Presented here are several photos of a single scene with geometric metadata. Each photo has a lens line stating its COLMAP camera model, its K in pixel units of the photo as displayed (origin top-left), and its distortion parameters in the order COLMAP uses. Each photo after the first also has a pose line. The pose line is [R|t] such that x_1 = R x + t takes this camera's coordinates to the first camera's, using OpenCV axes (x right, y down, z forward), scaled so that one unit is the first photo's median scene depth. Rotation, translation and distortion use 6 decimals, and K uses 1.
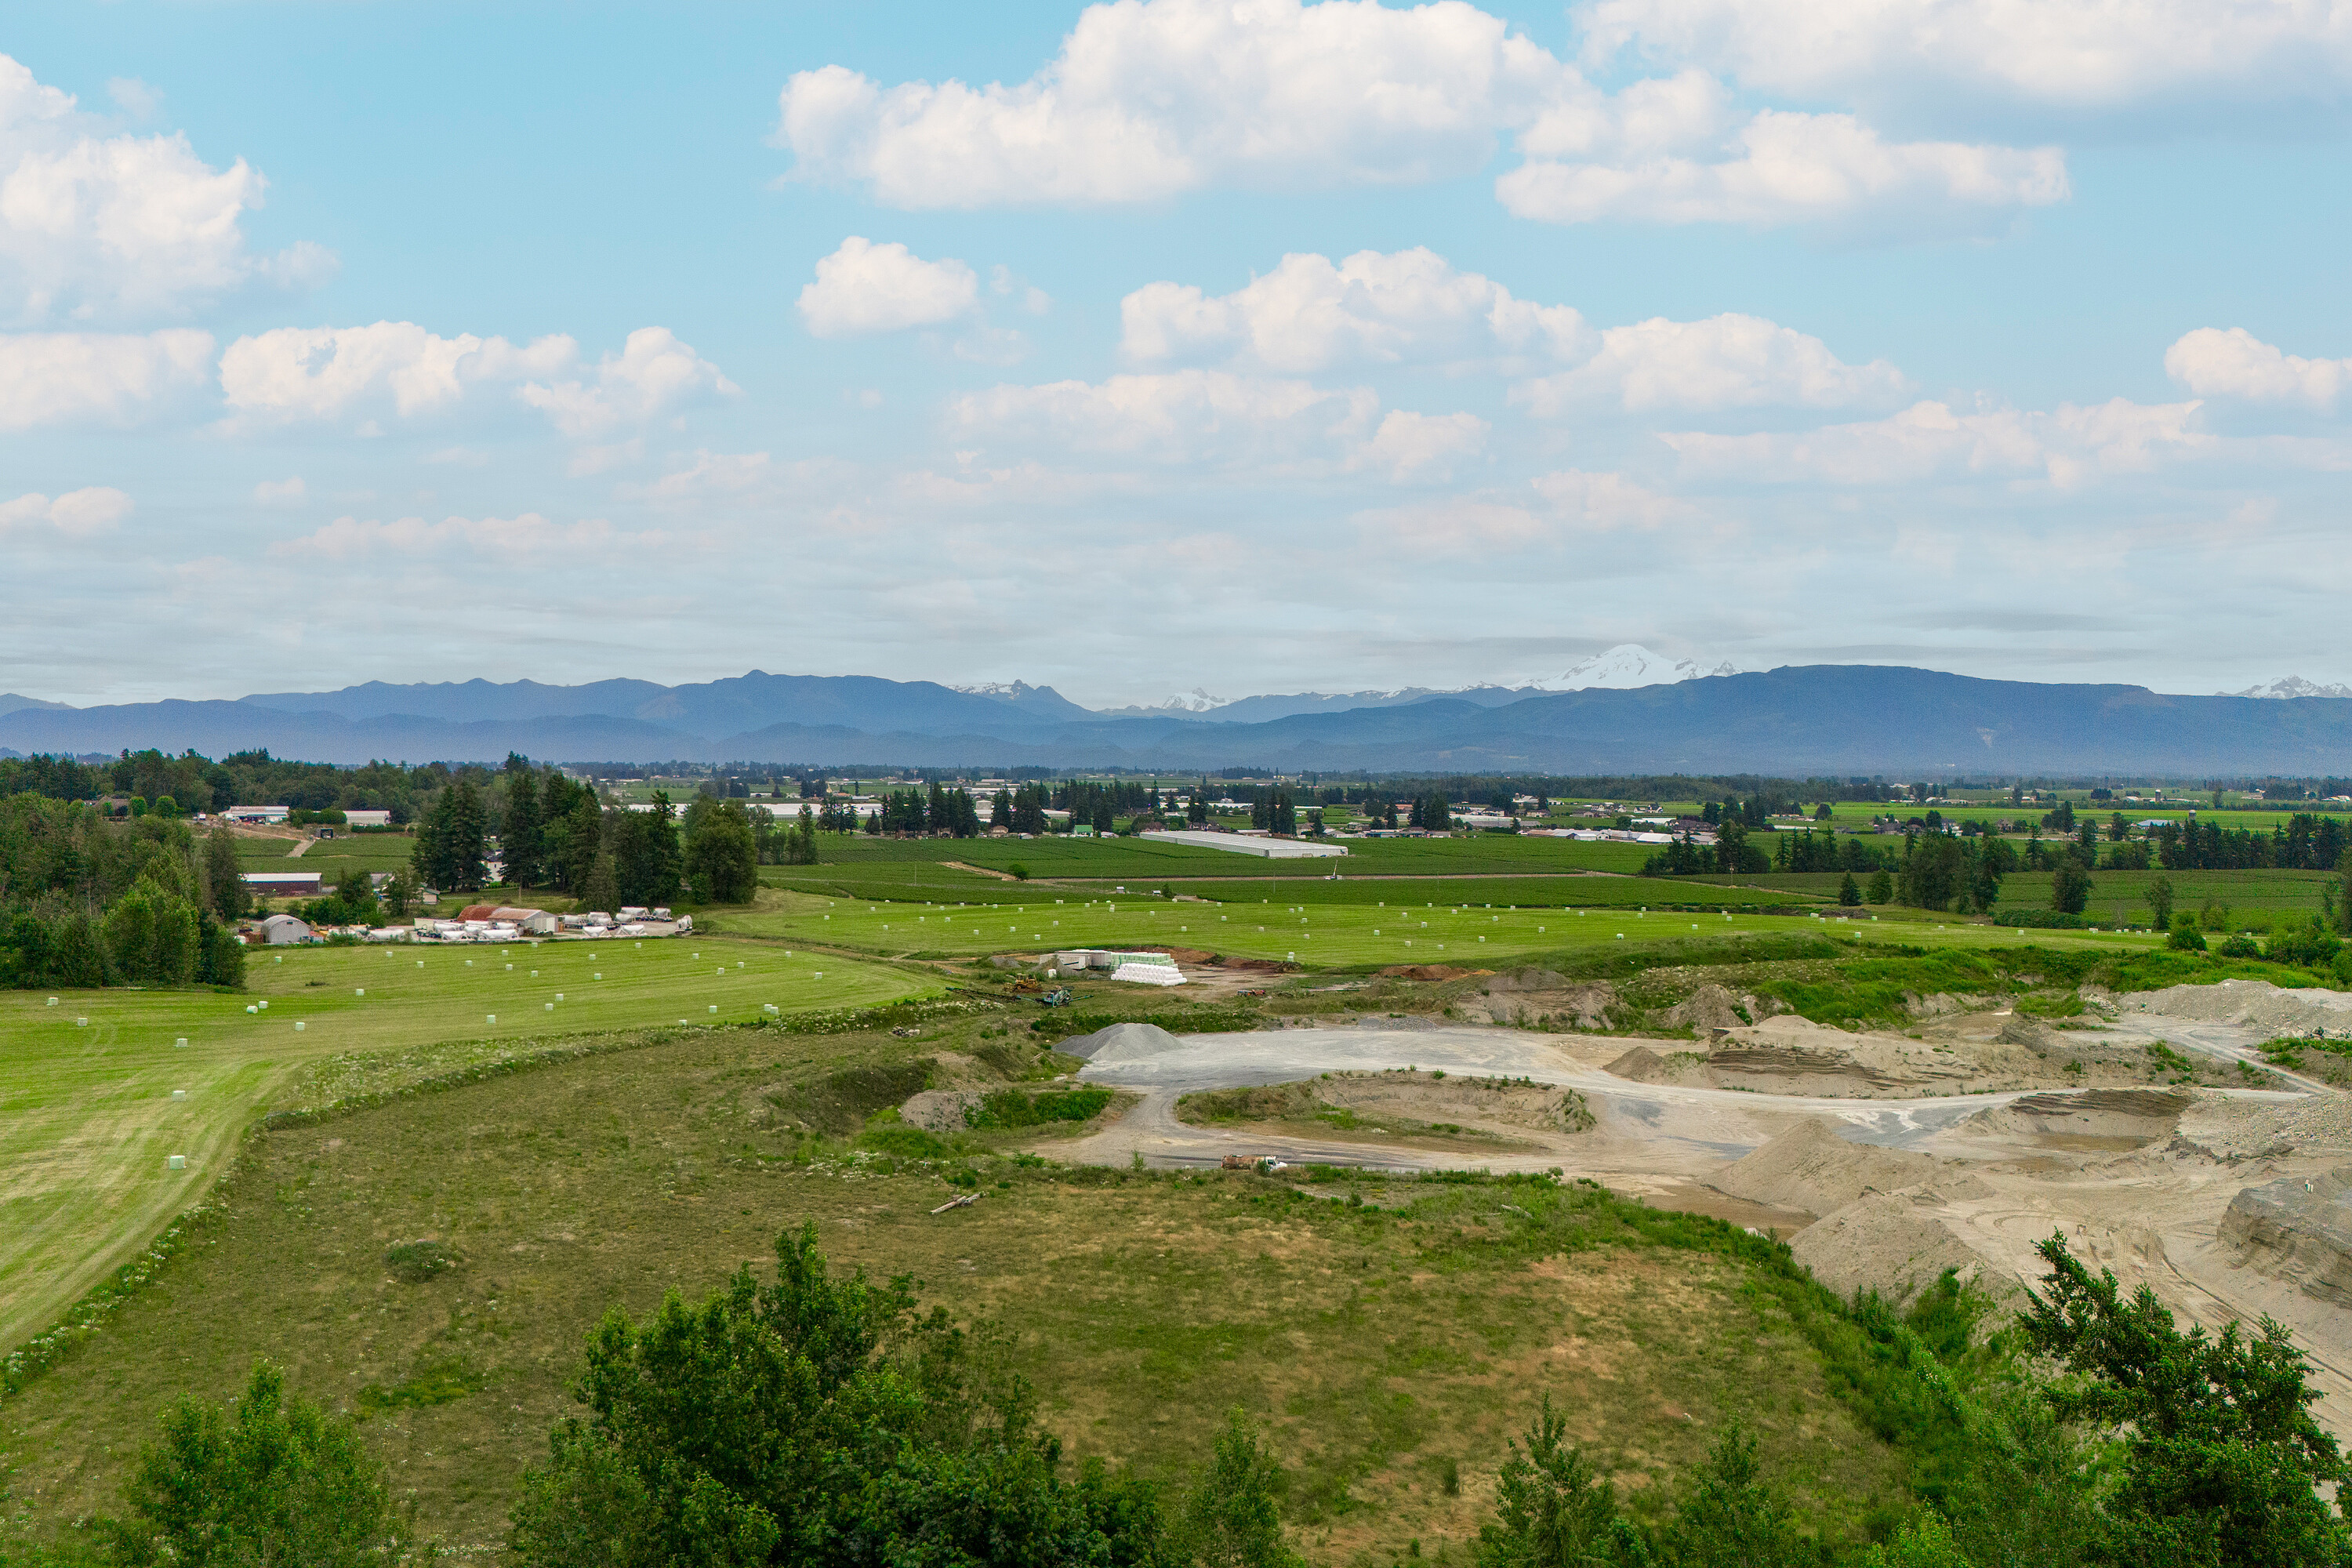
lens RADIAL K [[2015.1, 0, 1185.9], [0, 2015.1, 788.2], [0, 0, 1]] dist [0.104499, -0.151329]
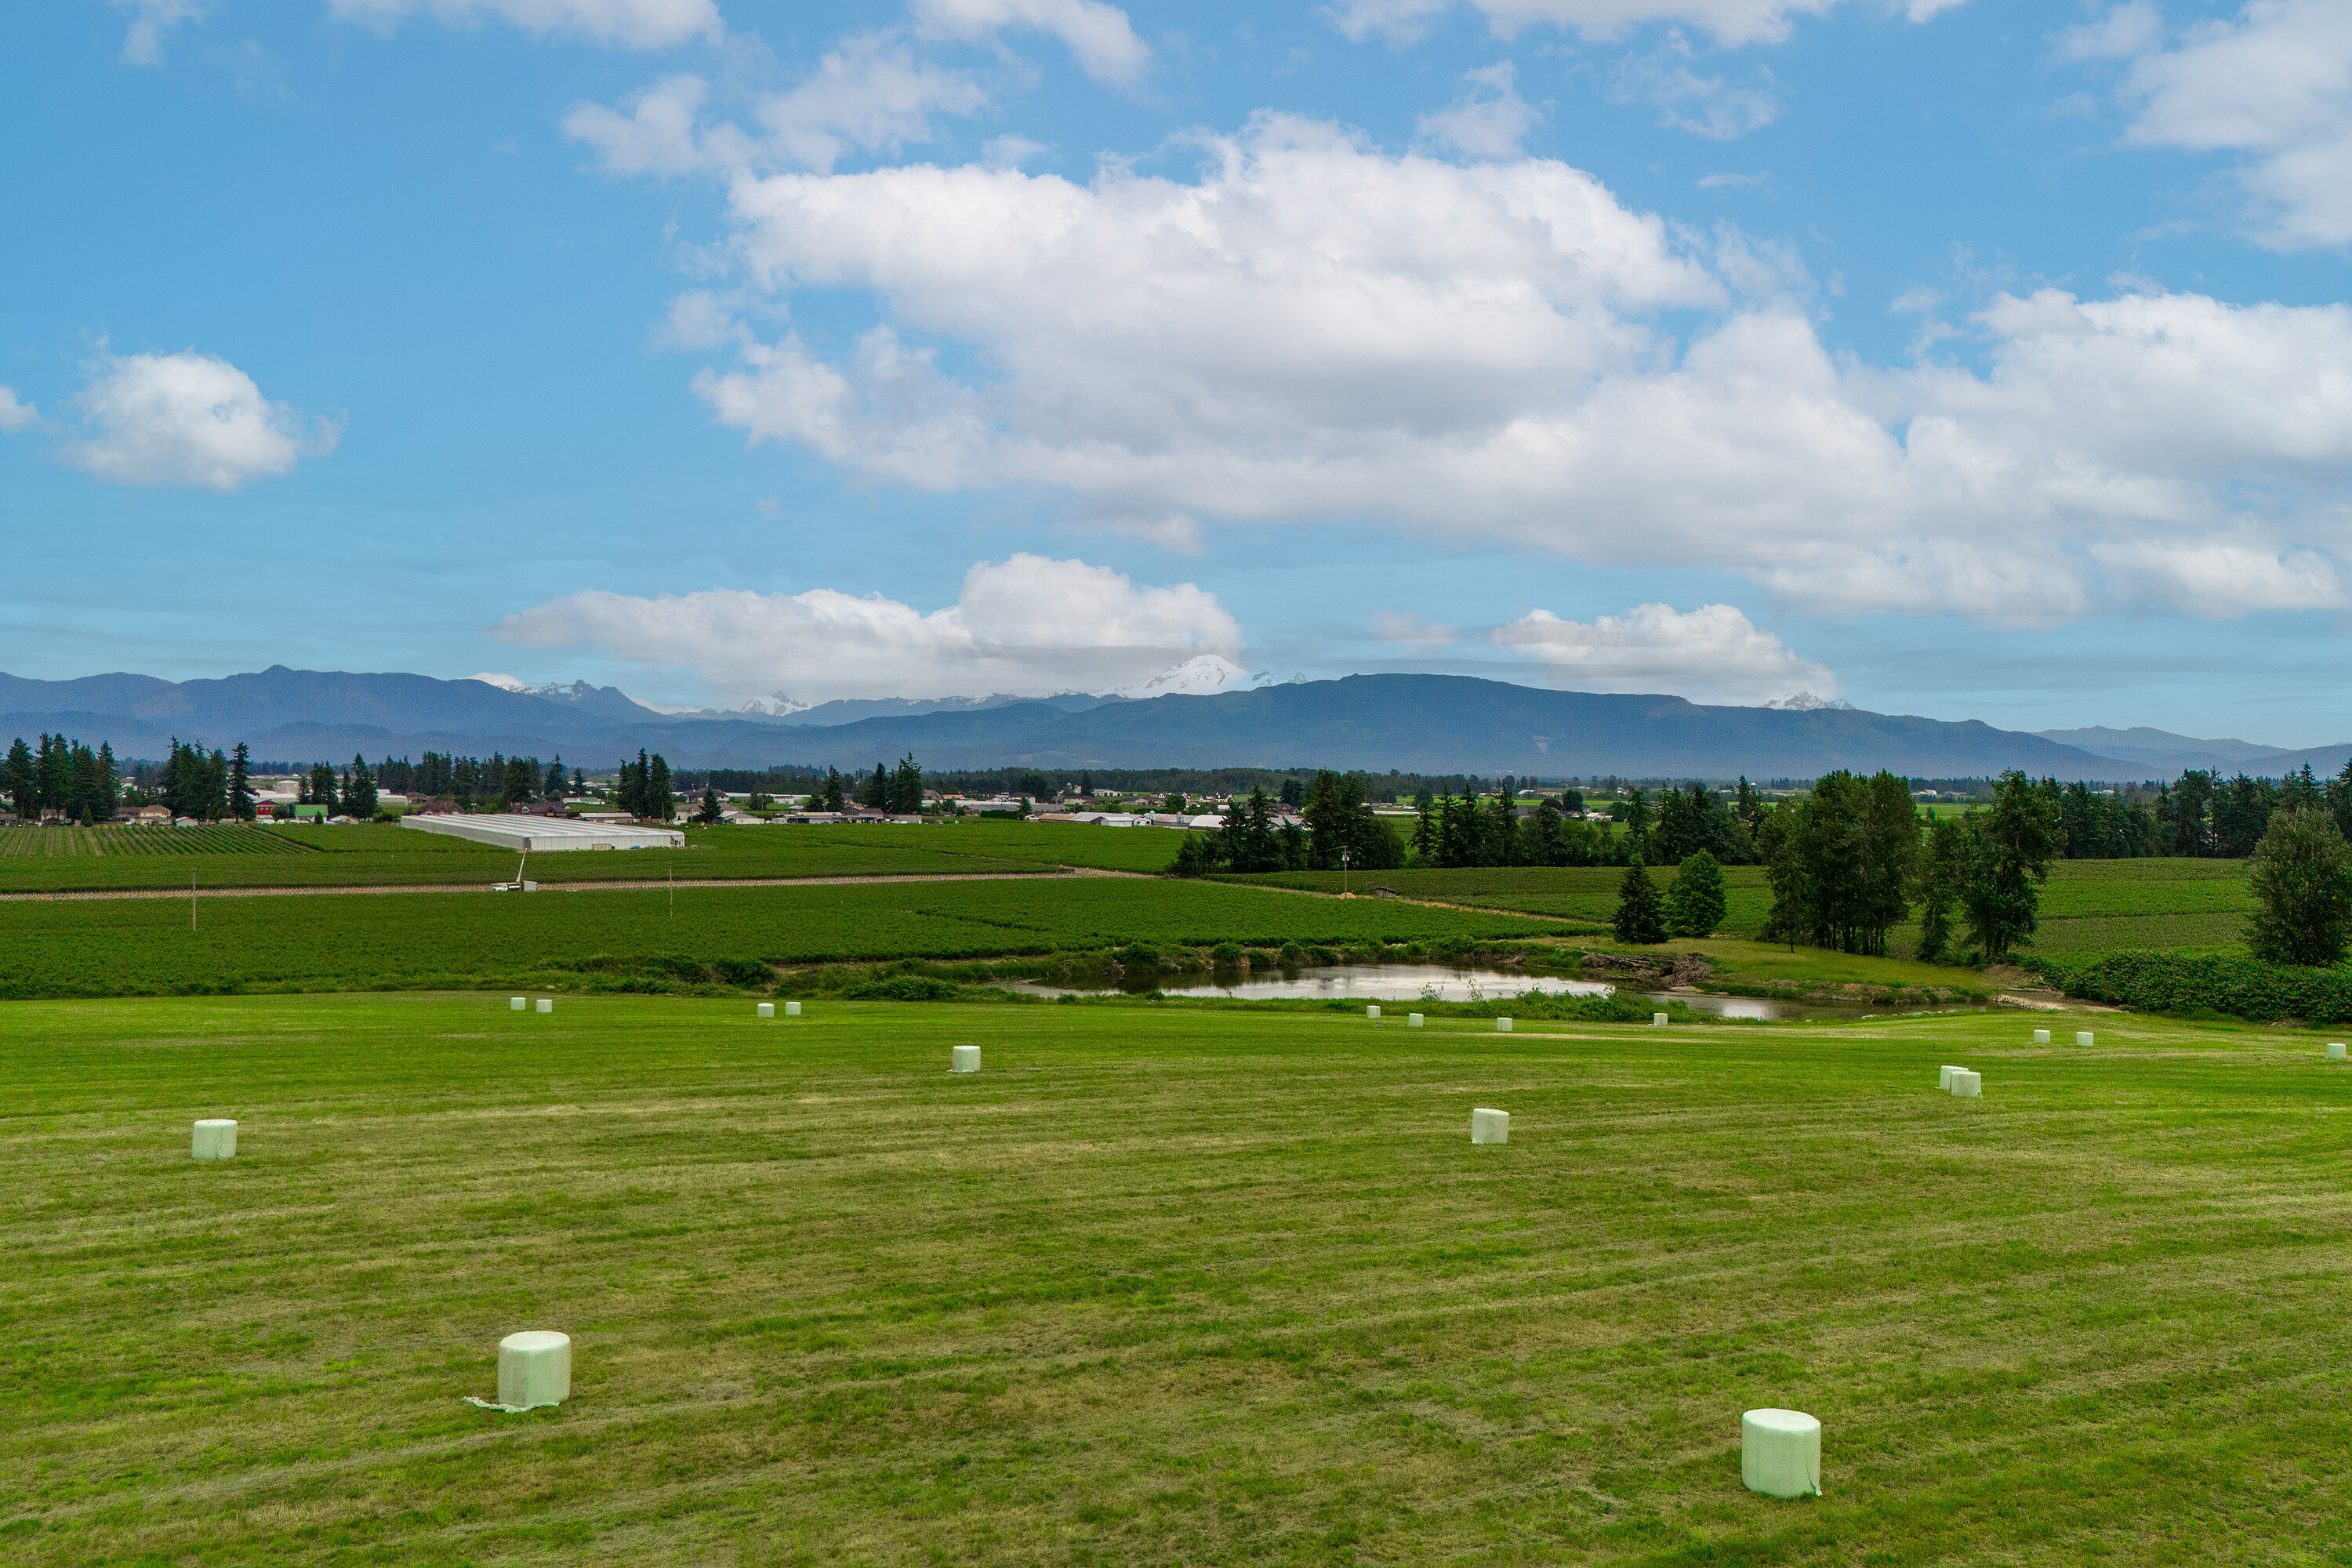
lens RADIAL K [[2015.1, 0, 1158.5], [0, 2015.1, 770.5], [0, 0, 1]] dist [0.104499, -0.151329]
pose [[0.982029, 0.002109, 0.188717, 0.081197], [0.000239, 0.999923, -0.012418, 0.014922], [-0.188728, 0.012239, 0.981953, 0.322997]]
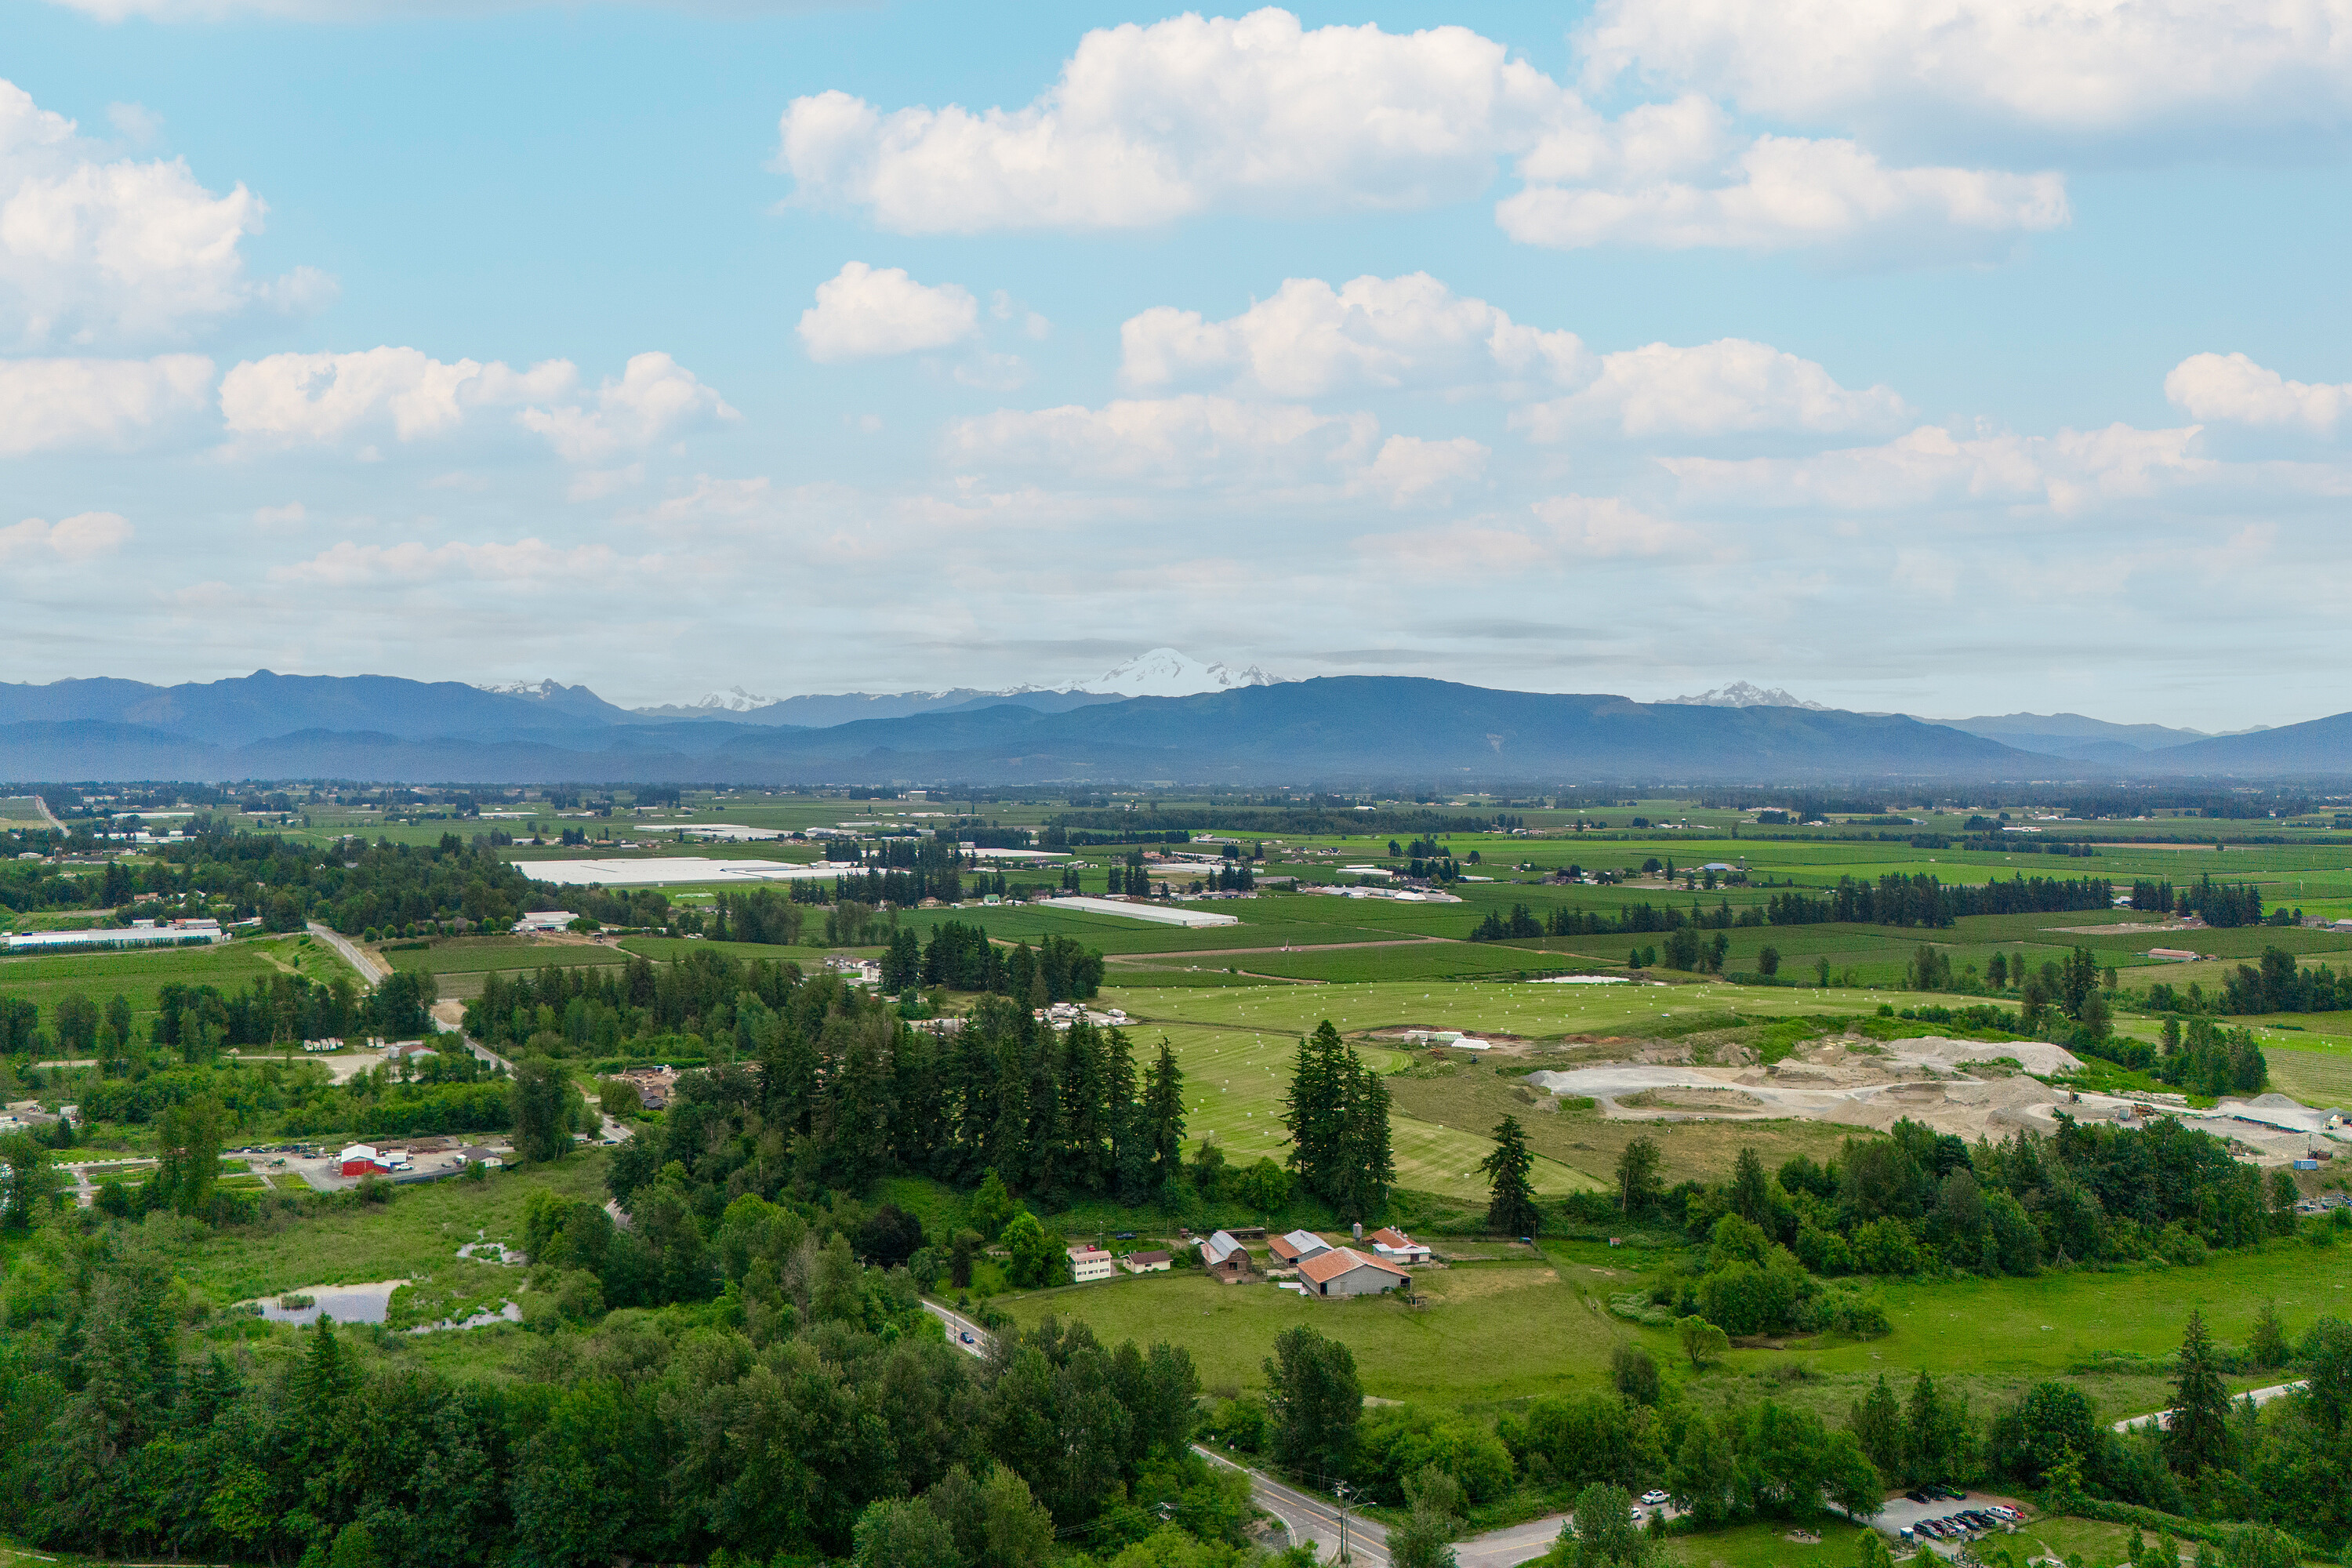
lens RADIAL K [[2015.1, 0, 1184.6], [0, 2015.1, 783.5], [0, 0, 1]] dist [0.104499, -0.151329]
pose [[0.974011, -0.006347, 0.226413, -0.212043], [0.006506, 0.999979, 0.000044, -0.049880], [-0.226409, 0.001430, 0.974031, -0.277490]]
